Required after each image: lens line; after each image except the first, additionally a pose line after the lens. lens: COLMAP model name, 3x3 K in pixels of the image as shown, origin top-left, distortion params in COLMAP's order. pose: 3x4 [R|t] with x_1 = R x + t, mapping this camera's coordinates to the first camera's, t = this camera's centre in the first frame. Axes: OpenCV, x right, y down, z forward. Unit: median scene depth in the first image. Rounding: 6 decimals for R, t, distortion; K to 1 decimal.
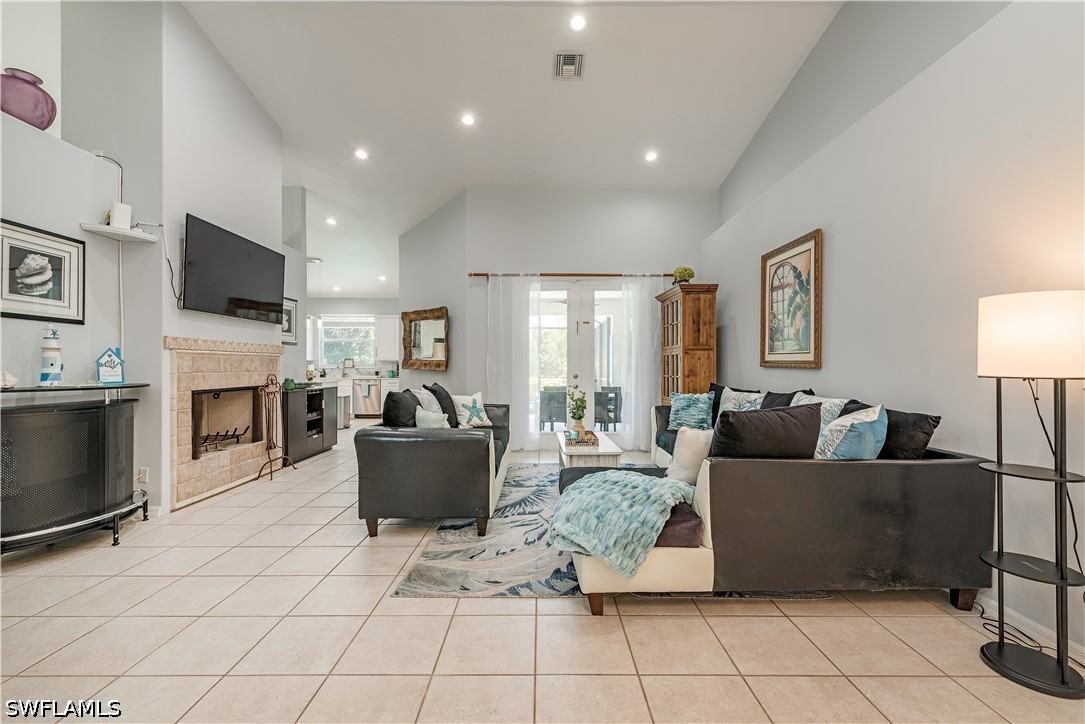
lens RADIAL K [[430.5, 0, 546.0], [0, 430.5, 365.3], [0, 0, 1]] dist [0.004146, 0.000250]
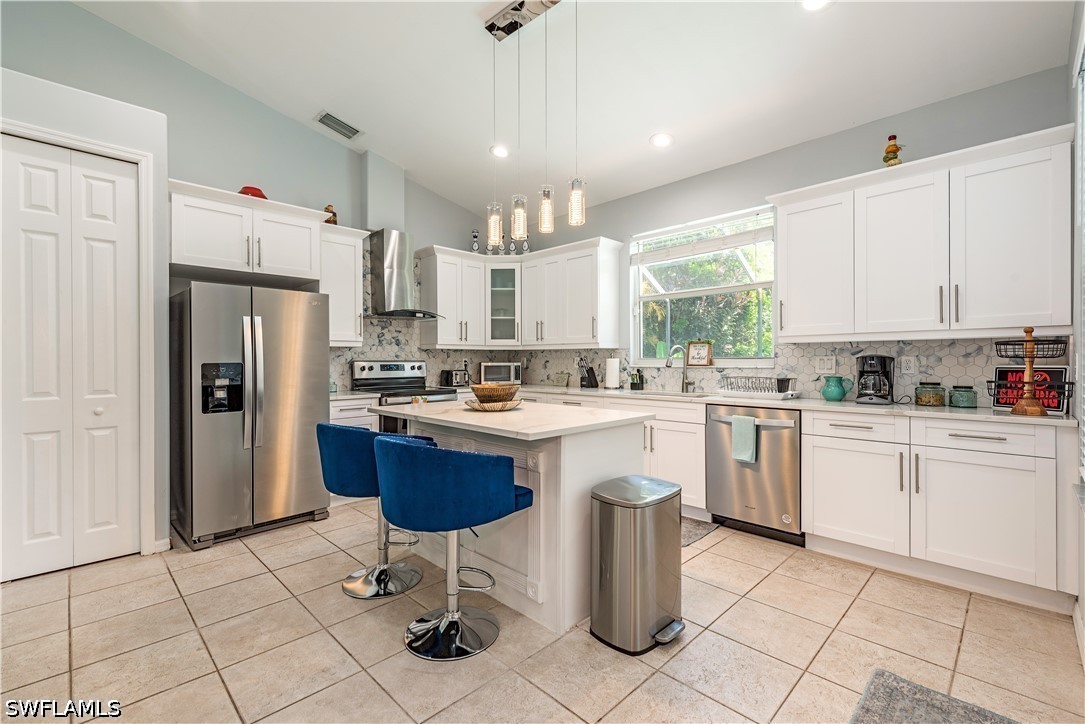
lens RADIAL K [[478.9, 0, 541.6], [0, 478.9, 357.6], [0, 0, 1]] dist [0.017488, -0.000041]
pose [[0.701495, -0.005704, -0.712652, -0.264943], [0.003085, 0.999983, -0.004967, 0.000008], [0.712668, 0.001286, 0.701500, 0.629431]]
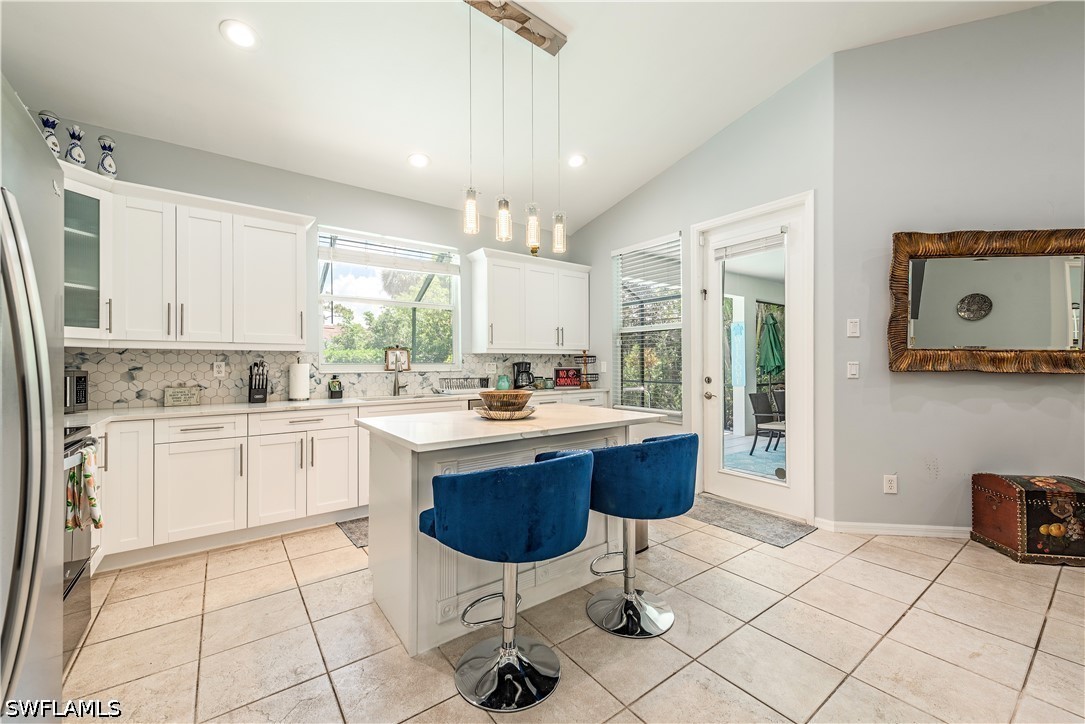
lens RADIAL K [[430.5, 0, 539.4], [0, 430.5, 366.3], [0, 0, 1]] dist [0.004146, 0.000250]
pose [[0.804296, -0.007006, 0.594187, -0.593666], [0.001849, 0.999955, 0.009288, -0.002045], [-0.594226, -0.006372, 0.804273, 0.609084]]
